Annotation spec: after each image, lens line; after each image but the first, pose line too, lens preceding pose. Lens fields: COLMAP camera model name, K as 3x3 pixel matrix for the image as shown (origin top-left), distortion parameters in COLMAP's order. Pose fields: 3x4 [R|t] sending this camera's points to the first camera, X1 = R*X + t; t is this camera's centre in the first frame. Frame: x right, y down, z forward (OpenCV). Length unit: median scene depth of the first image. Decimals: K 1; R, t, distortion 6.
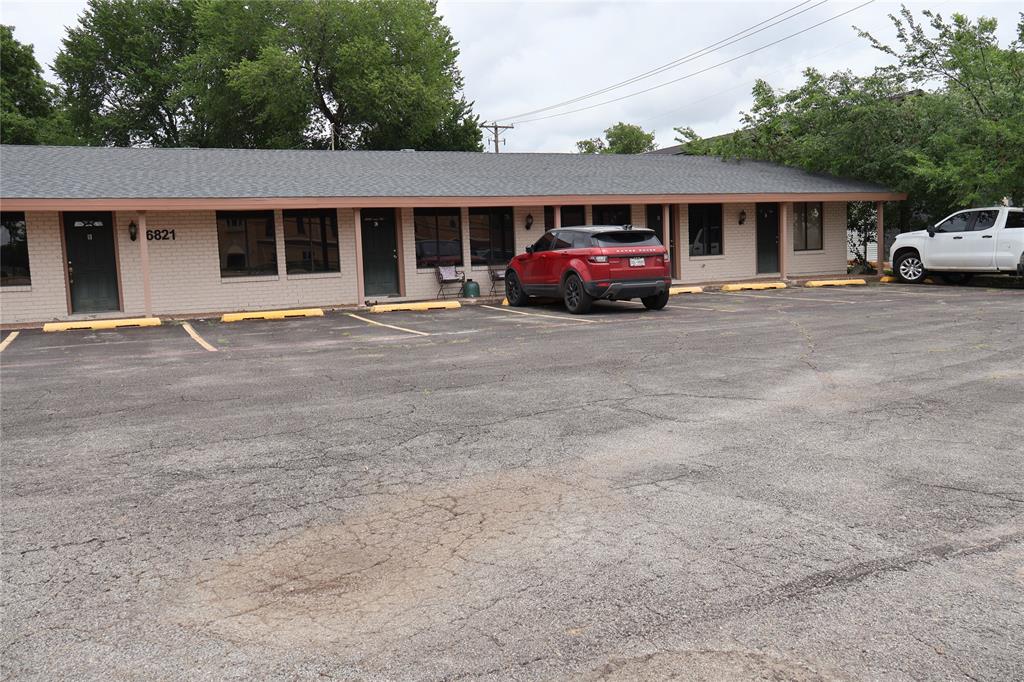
lens RADIAL K [[851.6, 0, 510.3], [0, 851.6, 339.1], [0, 0, 1]] dist [-0.000305, 0.010937]
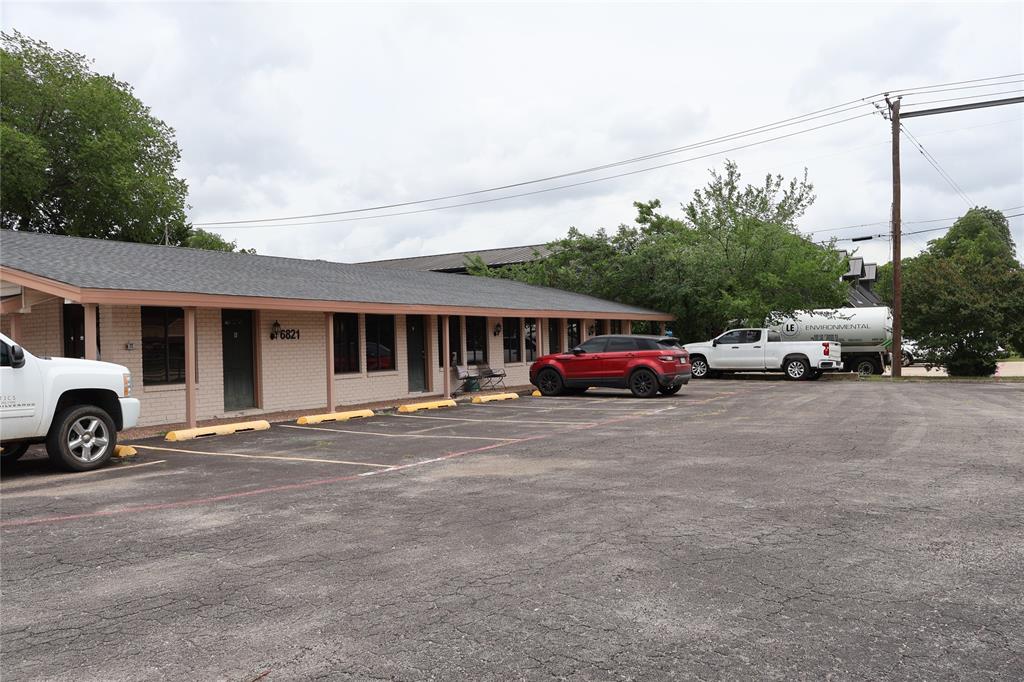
lens RADIAL K [[851.6, 0, 510.3], [0, 851.6, 339.1], [0, 0, 1]] dist [-0.000305, 0.010937]
pose [[0.827487, 0.018801, 0.561170, -0.679411], [0.052010, 0.992576, -0.109947, 0.011595], [-0.559070, 0.120166, 0.820366, -0.013102]]
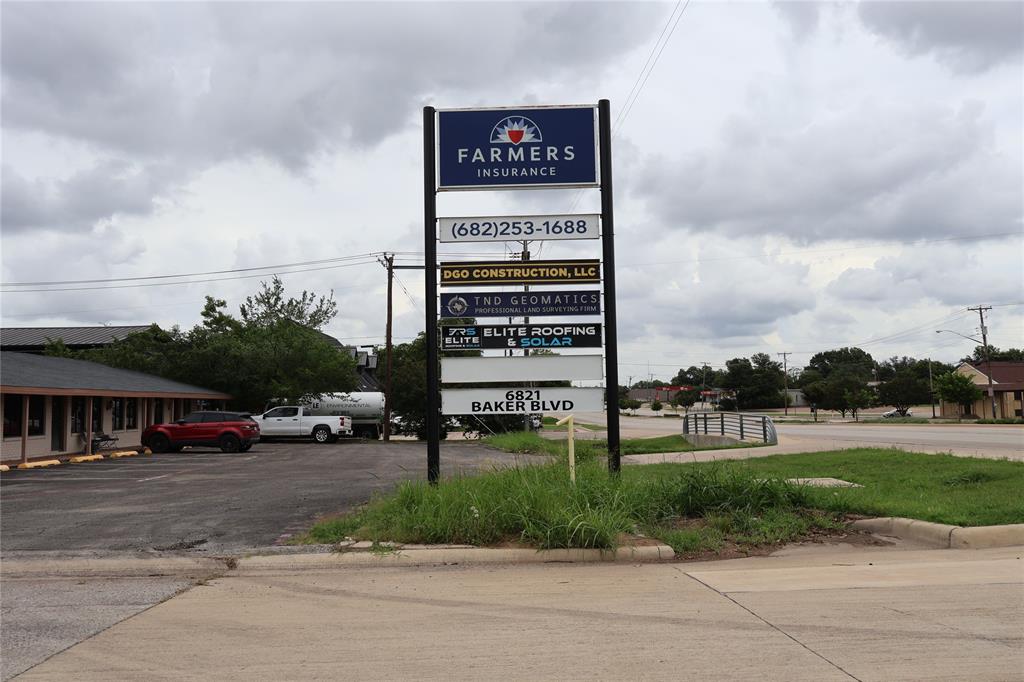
lens RADIAL K [[851.6, 0, 510.3], [0, 851.6, 339.1], [0, 0, 1]] dist [-0.000305, 0.010937]
pose [[0.403406, 0.104698, 0.909011, -1.222309], [0.087239, 0.984506, -0.152109, 0.055860], [-0.910853, 0.140663, 0.388022, -0.369717]]
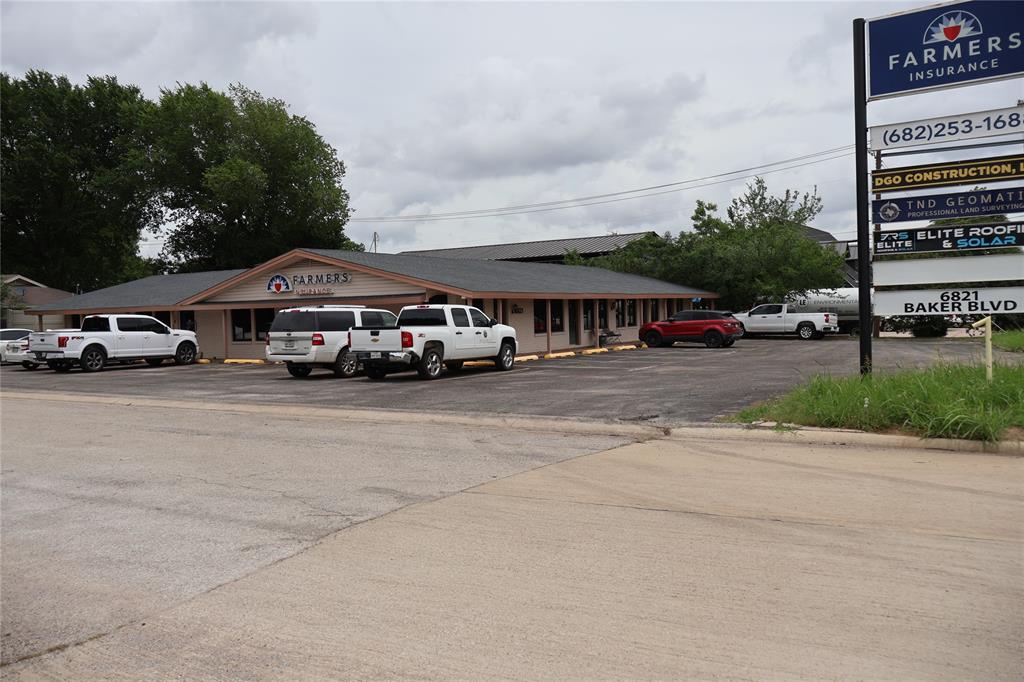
lens RADIAL K [[851.6, 0, 510.3], [0, 851.6, 339.1], [0, 0, 1]] dist [-0.000305, 0.010937]
pose [[0.834991, -0.002141, 0.550260, -1.273595], [0.049316, 0.996260, -0.070957, 0.062569], [-0.548050, 0.086385, 0.831973, -0.471660]]
